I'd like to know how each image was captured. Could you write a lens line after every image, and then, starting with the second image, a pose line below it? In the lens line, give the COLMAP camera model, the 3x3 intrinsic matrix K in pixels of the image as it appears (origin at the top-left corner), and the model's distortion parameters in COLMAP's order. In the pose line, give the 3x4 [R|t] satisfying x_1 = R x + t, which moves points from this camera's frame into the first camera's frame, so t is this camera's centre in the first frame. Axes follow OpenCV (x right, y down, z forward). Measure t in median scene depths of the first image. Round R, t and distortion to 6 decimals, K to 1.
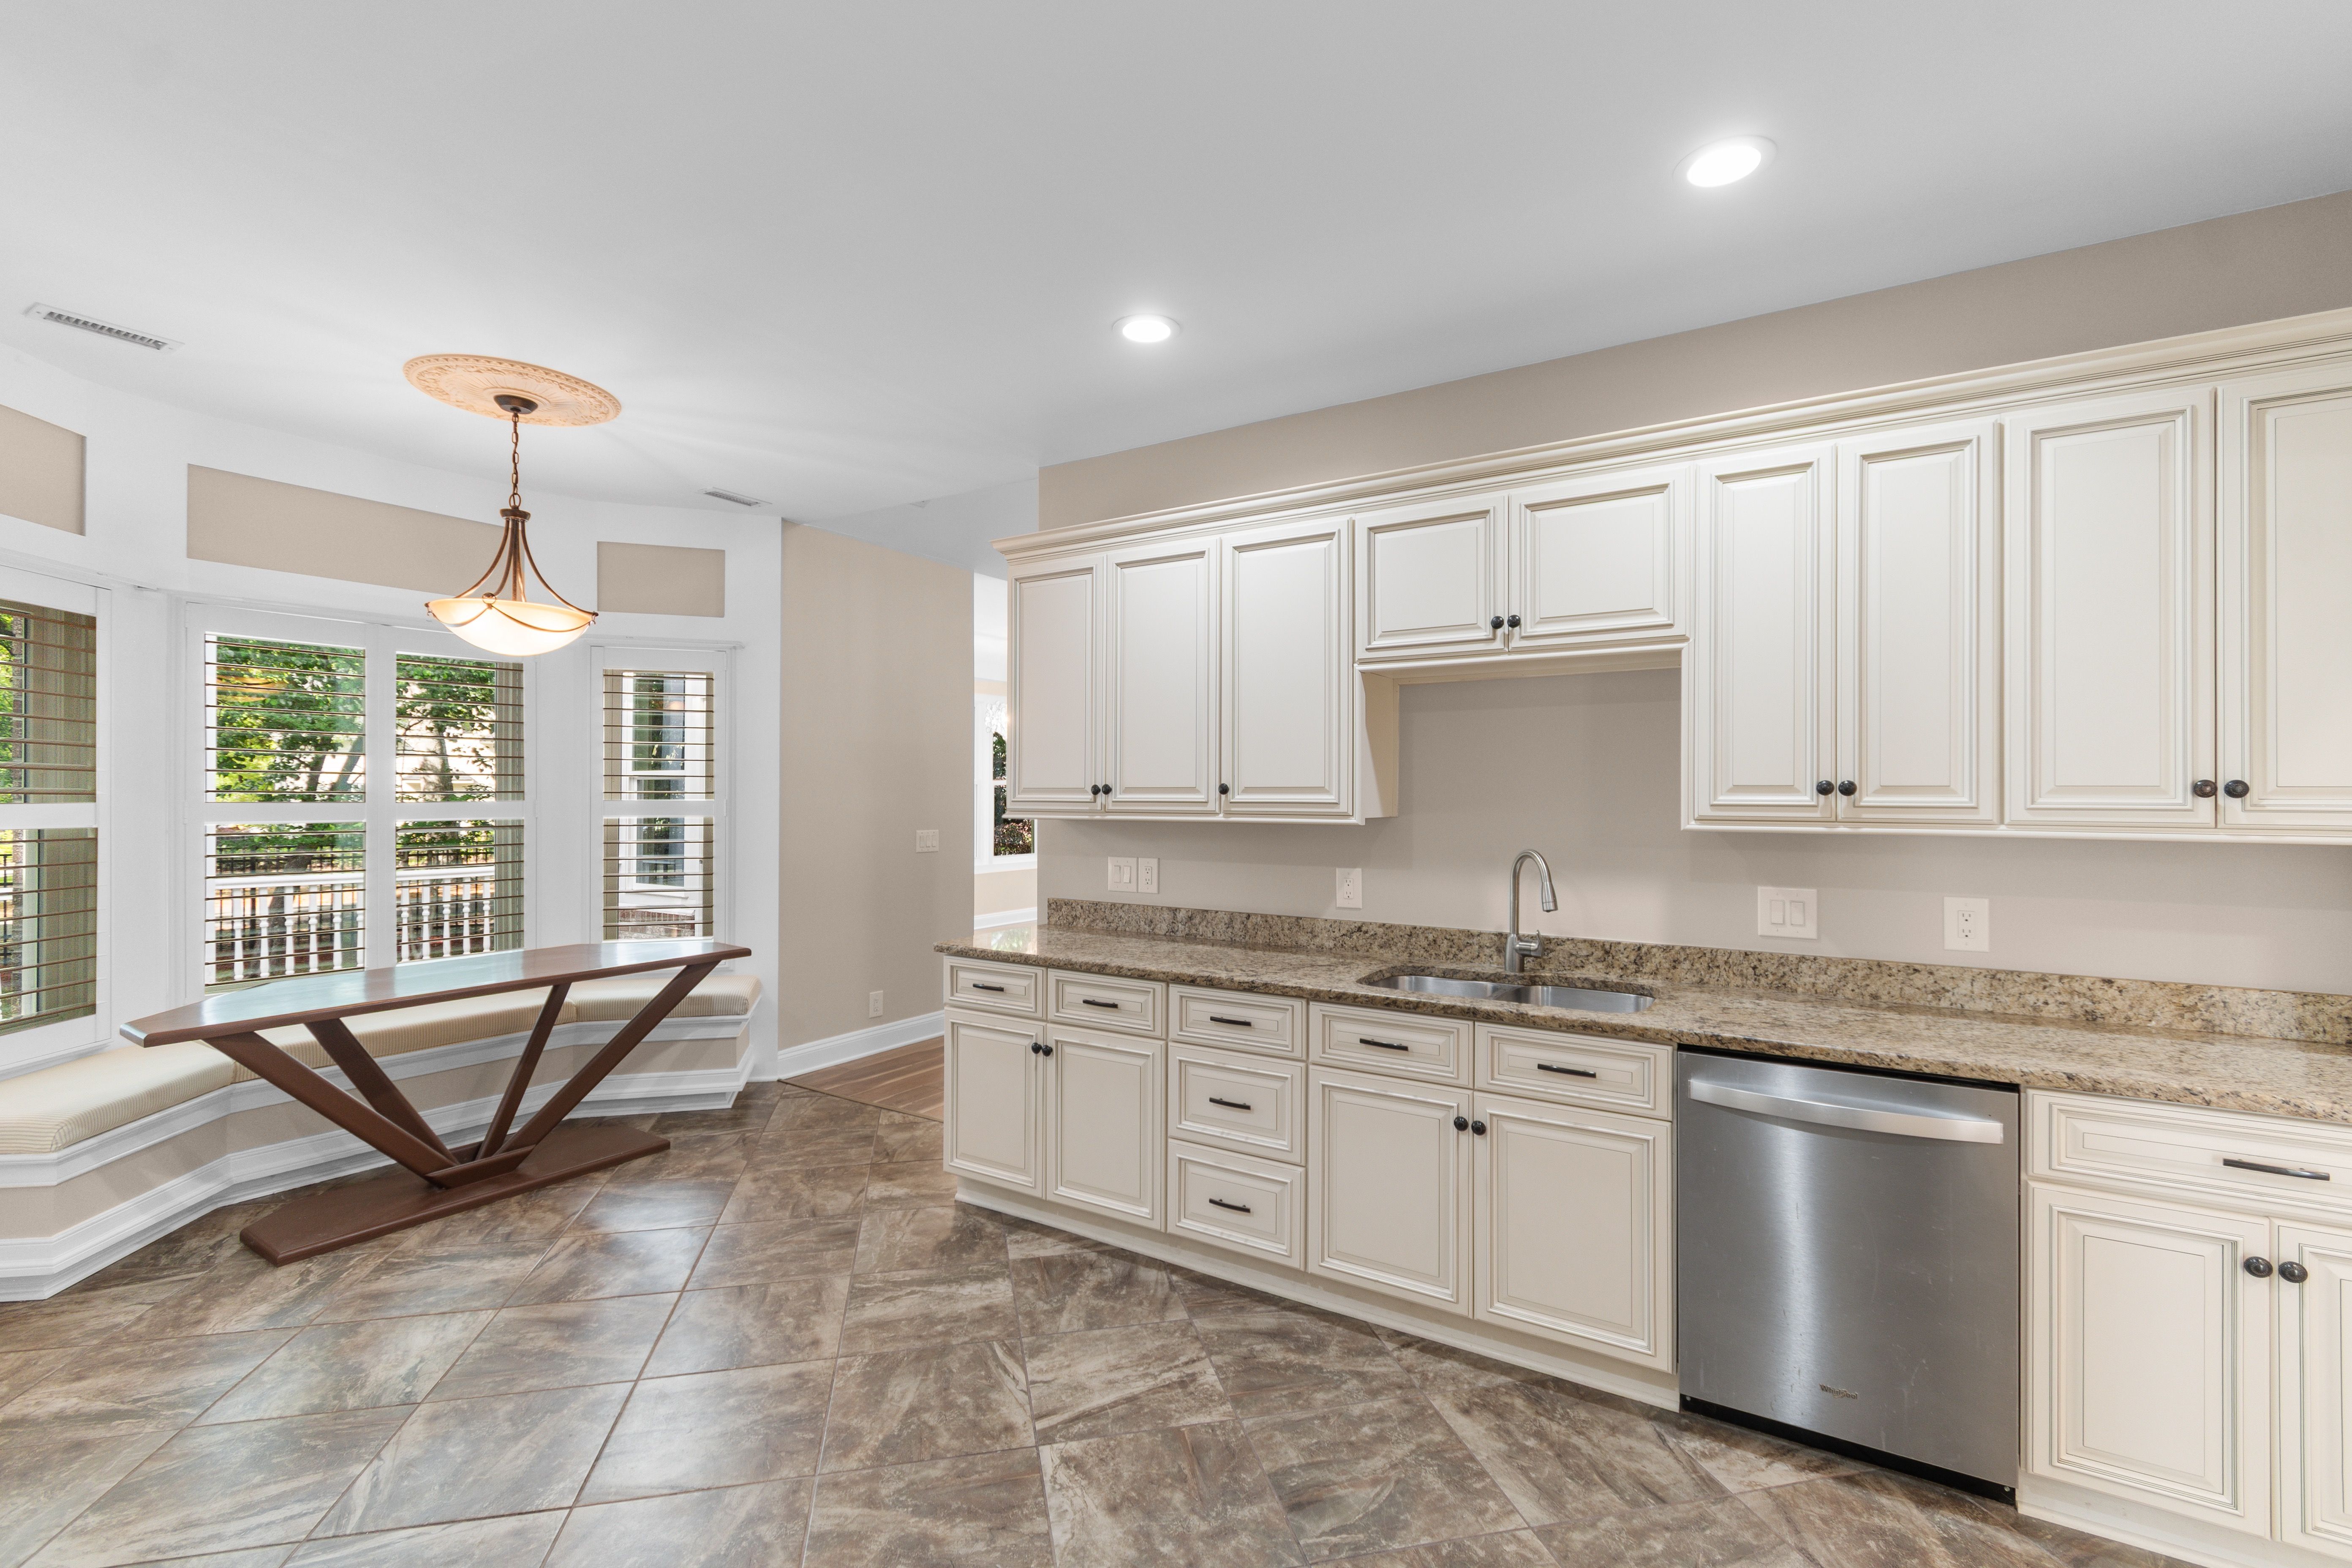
lens RADIAL K [[1029.4, 0, 1176.2], [0, 1029.4, 789.0], [0, 0, 1]] dist [0.003057, 0.000585]
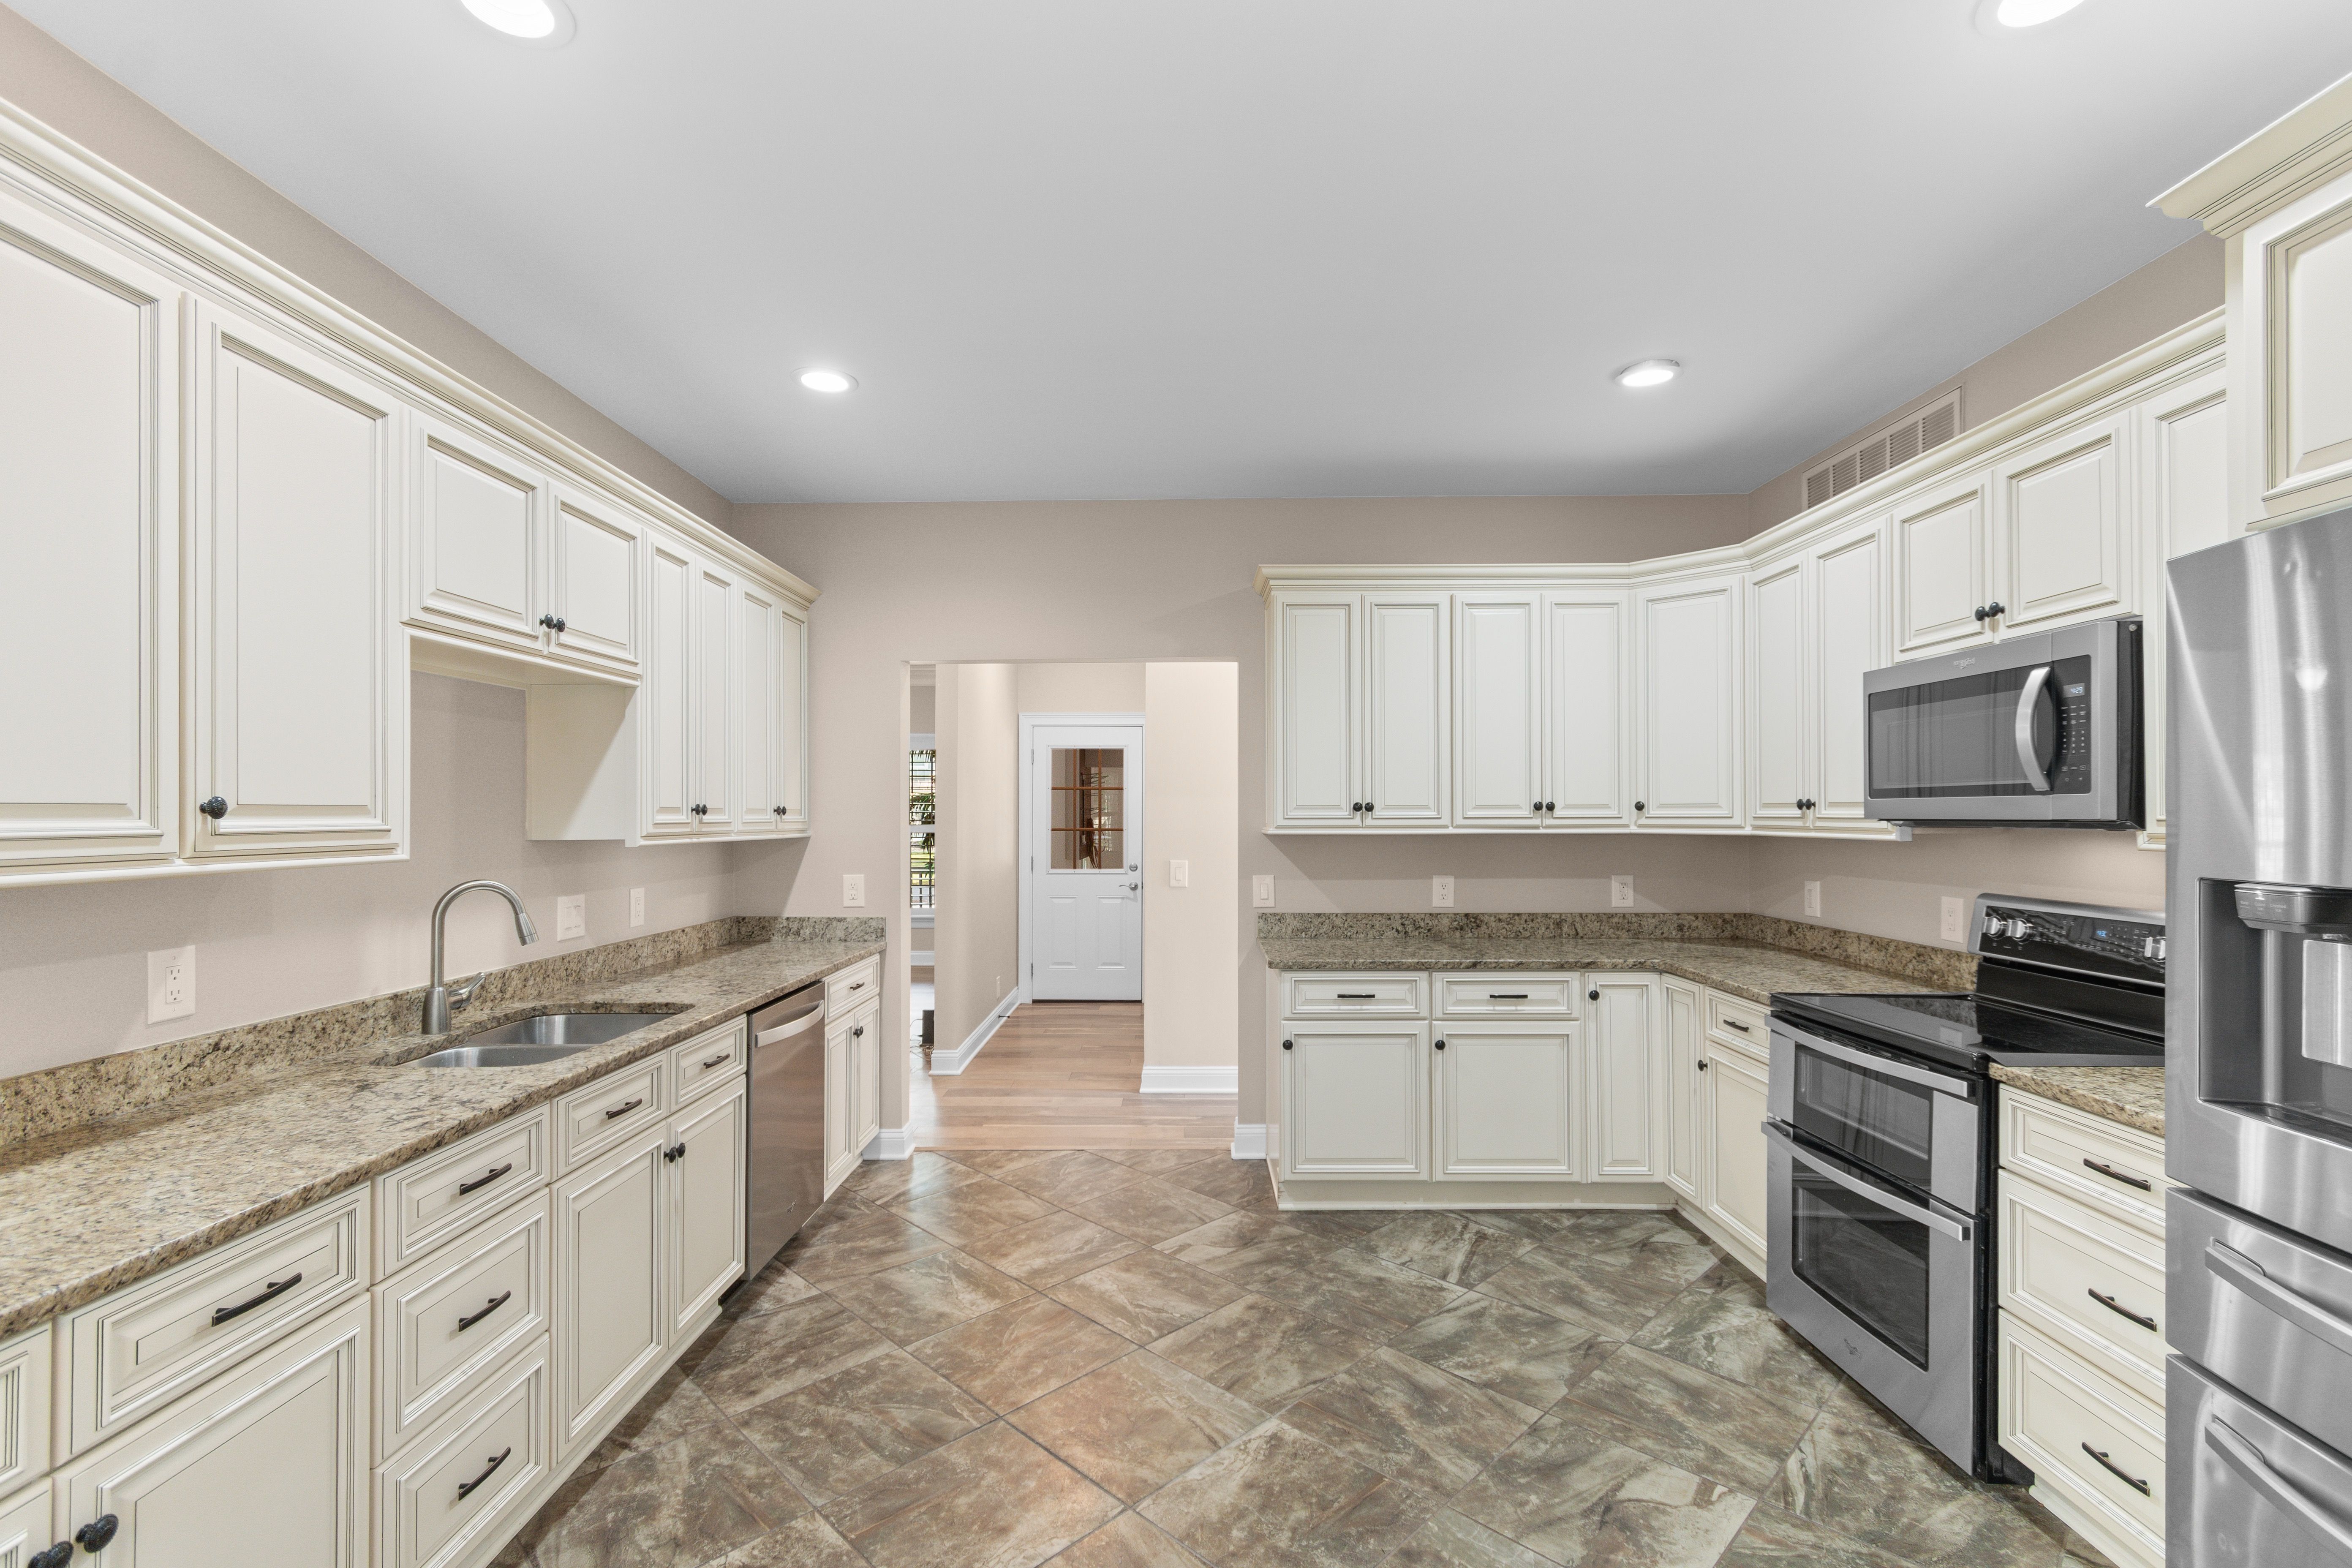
lens RADIAL K [[1041.6, 0, 1174.2], [0, 1041.6, 814.4], [0, 0, 1]] dist [0.011878, -0.005942]
pose [[-0.524232, -0.004102, 0.851565, -0.668035], [-0.005586, 0.999983, 0.001379, 0.000001], [-0.851557, -0.004034, -0.524247, 0.920975]]
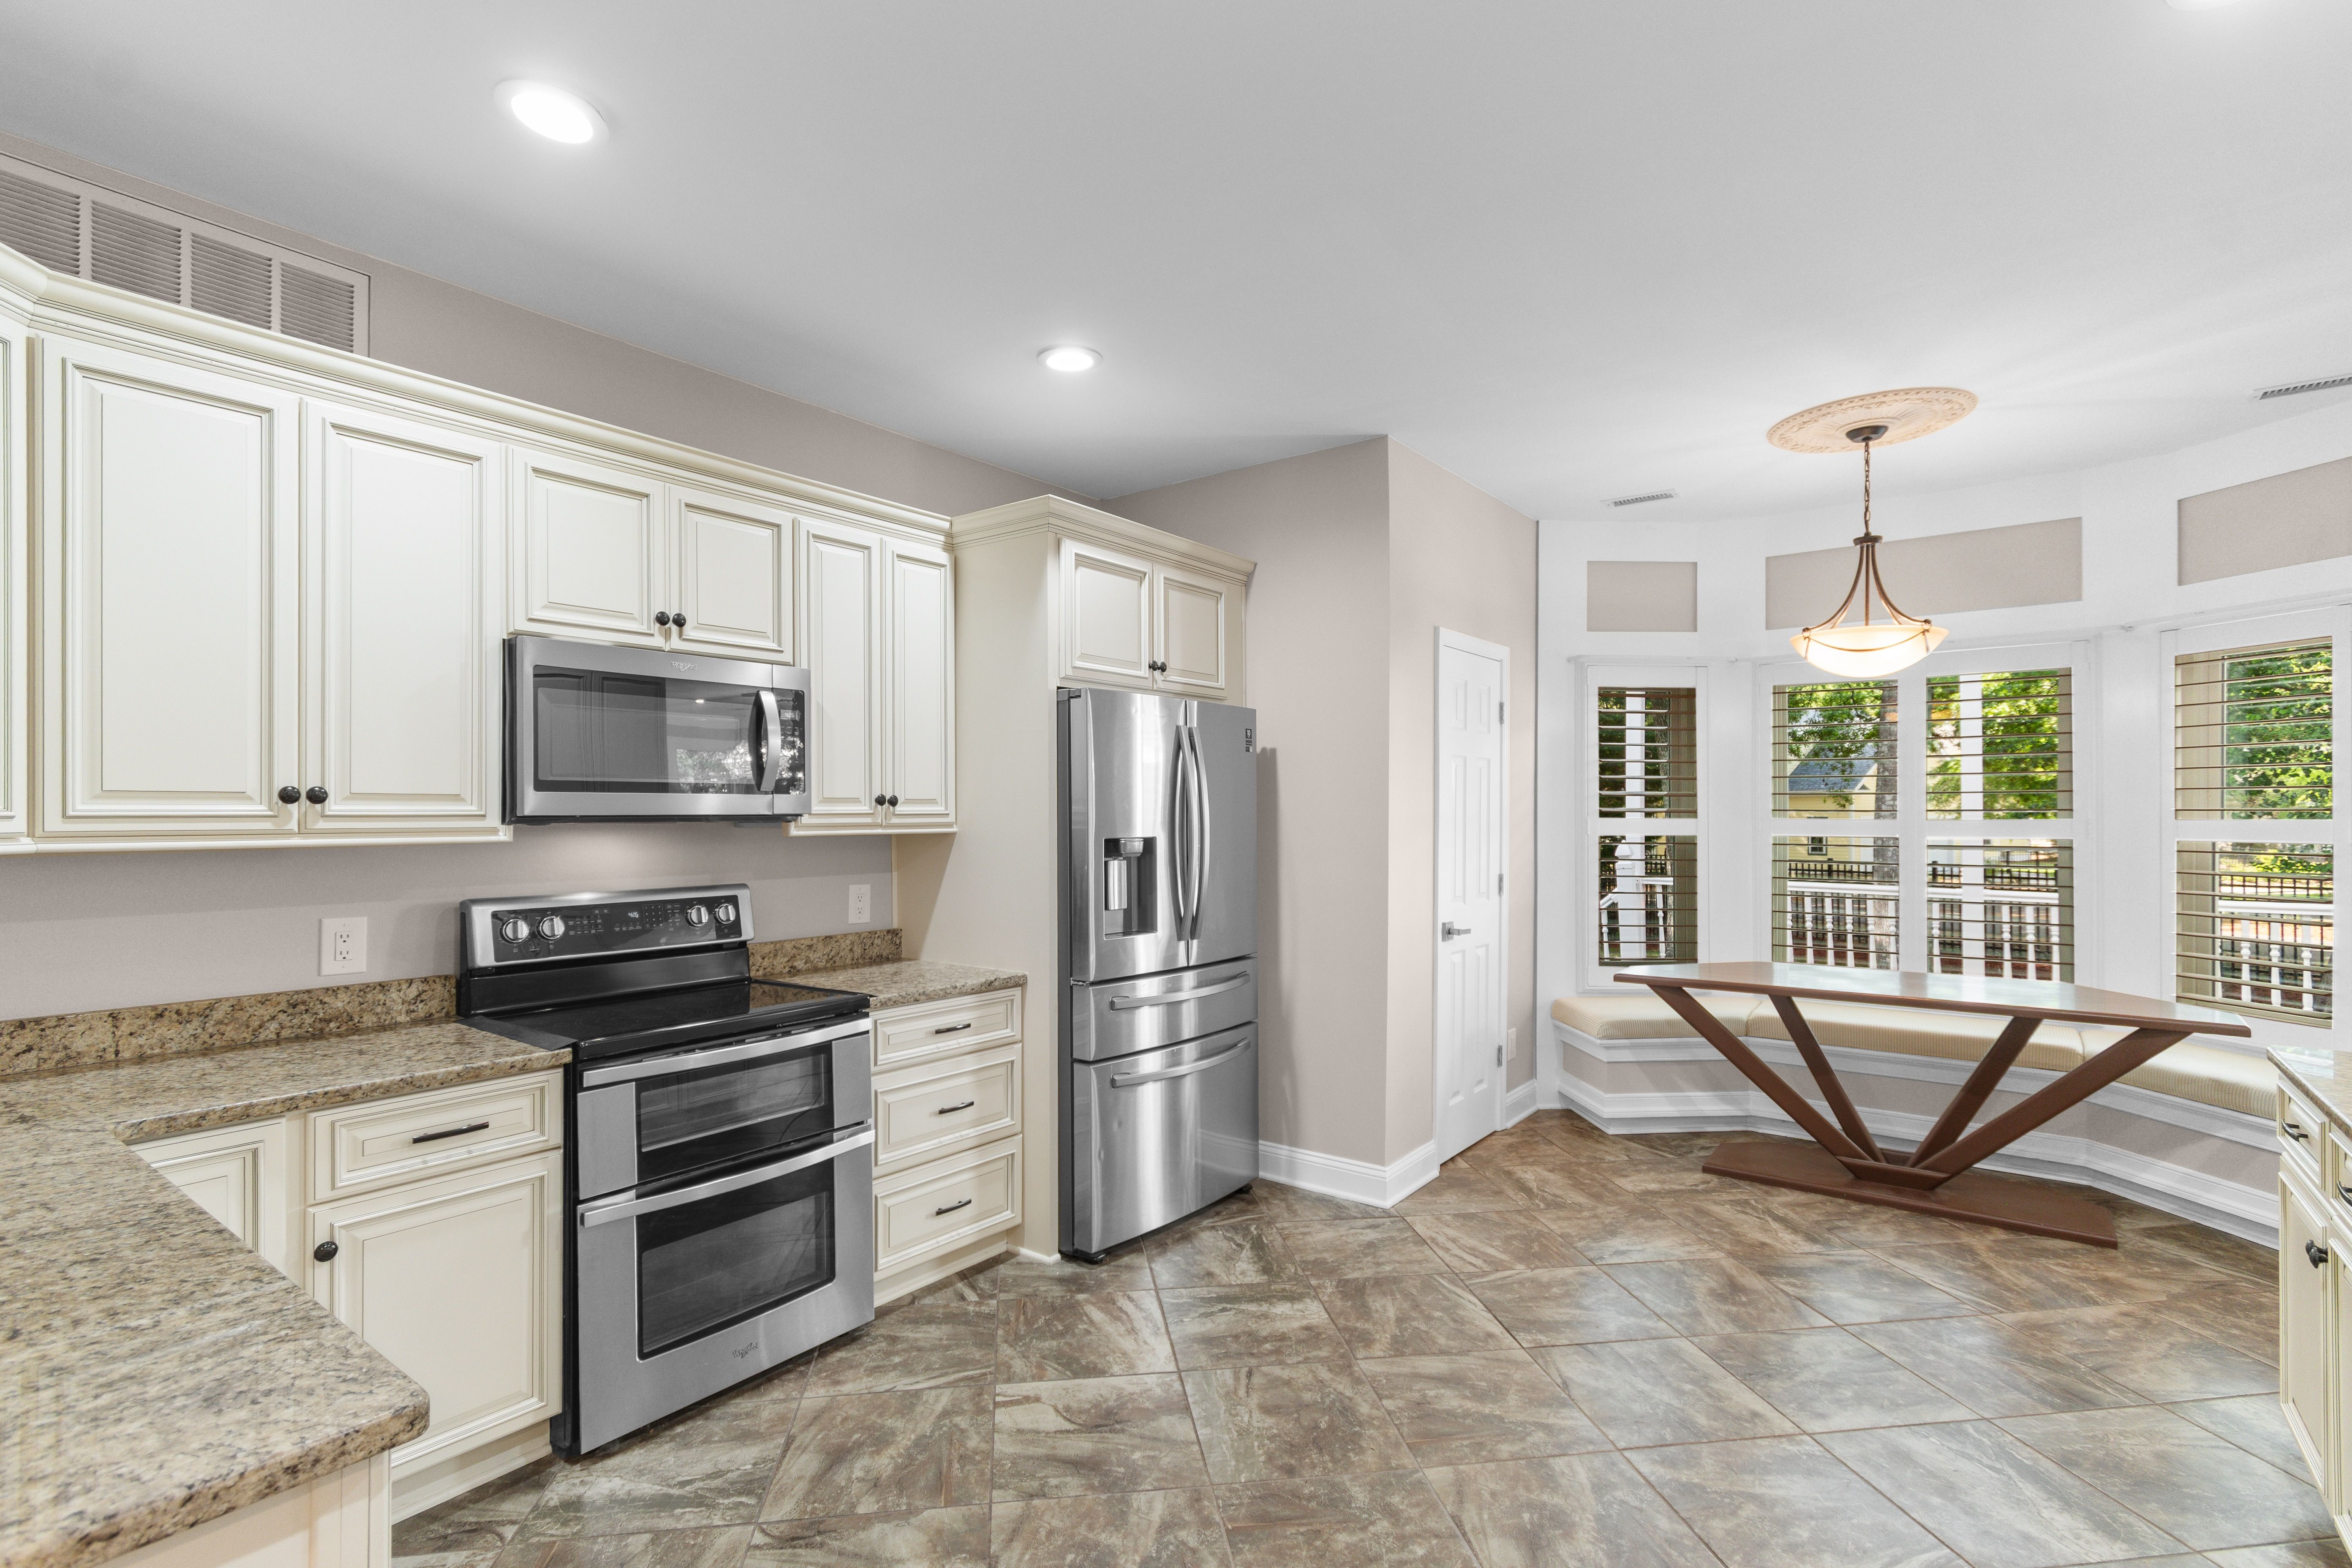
lens RADIAL K [[1096.0, 0, 1176.6], [0, 1096.0, 813.7], [0, 0, 1]] dist [0.005975, 0.001086]
pose [[-0.082398, -0.000459, -0.996599, 0.567427], [0.006560, 0.999978, -0.001003, 0.003943], [0.996578, -0.006620, -0.082393, 0.444592]]
